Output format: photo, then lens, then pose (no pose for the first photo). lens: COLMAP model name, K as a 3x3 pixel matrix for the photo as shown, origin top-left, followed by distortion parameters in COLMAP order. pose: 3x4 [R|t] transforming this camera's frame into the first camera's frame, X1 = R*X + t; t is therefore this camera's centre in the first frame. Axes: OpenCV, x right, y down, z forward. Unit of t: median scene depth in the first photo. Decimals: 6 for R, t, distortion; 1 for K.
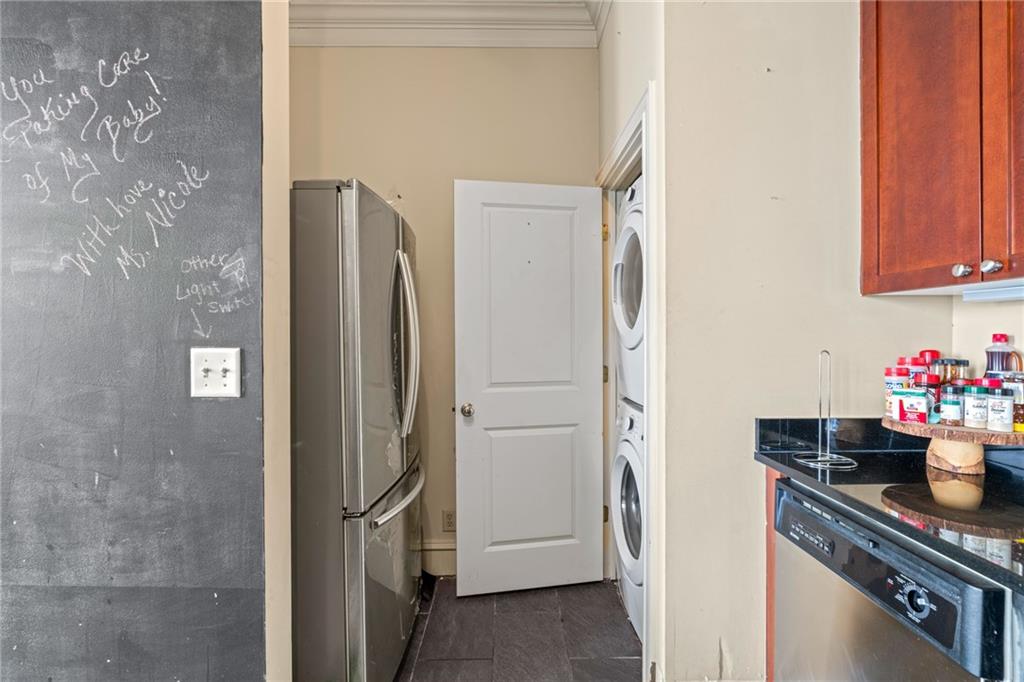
lens RADIAL K [[472.7, 0, 511.4], [0, 472.7, 334.2], [0, 0, 1]] dist [0.000199, 0.000006]
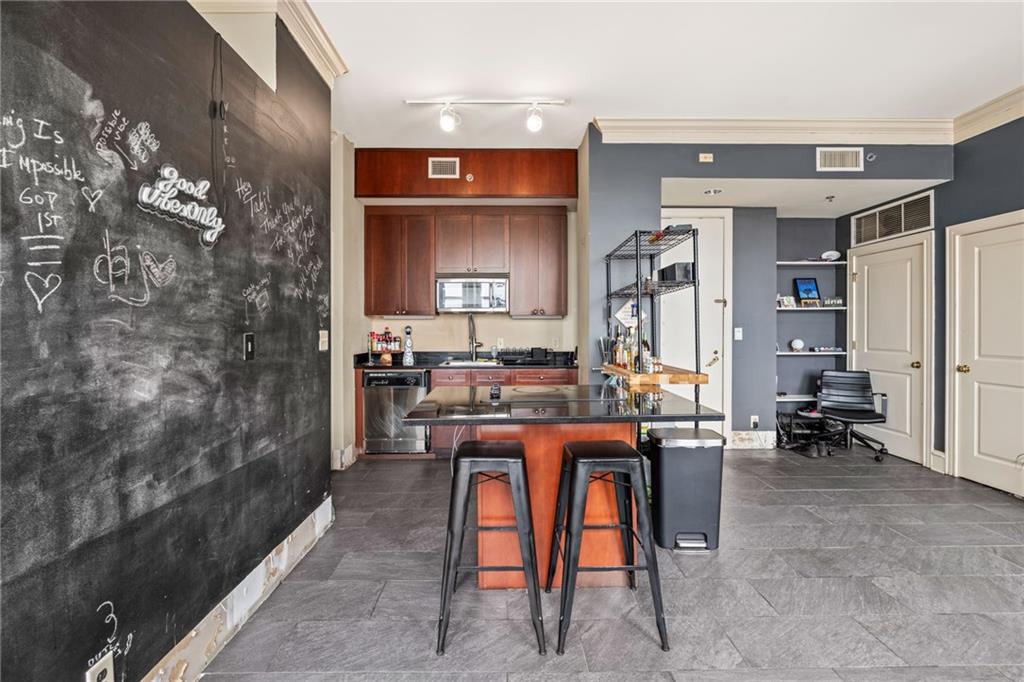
lens RADIAL K [[472.7, 0, 511.4], [0, 472.7, 334.2], [0, 0, 1]] dist [0.000199, 0.000006]
pose [[0.003874, -0.008294, 0.999958, -2.882425], [-0.004531, 0.999955, 0.008312, 0.019061], [-0.999982, -0.004563, 0.003836, -0.032374]]
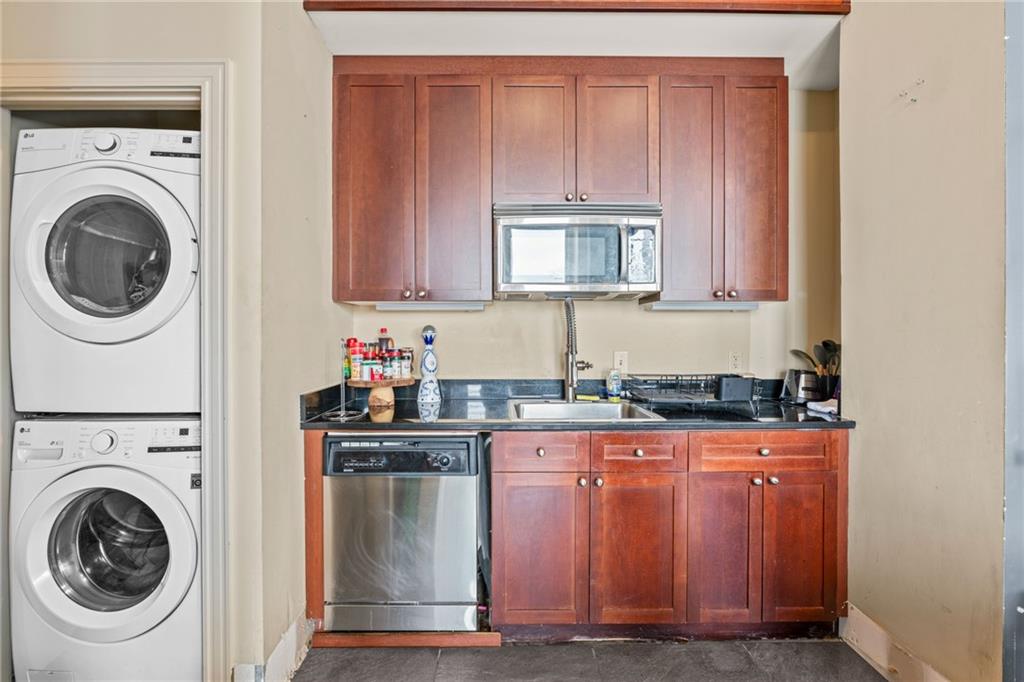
lens RADIAL K [[472.7, 0, 511.4], [0, 472.7, 334.2], [0, 0, 1]] dist [0.000199, 0.000006]
pose [[-0.000686, -0.005365, 0.999985, -0.818874], [-0.002748, 0.999982, 0.005363, 0.011619], [-0.999996, -0.002745, -0.000701, 0.514518]]
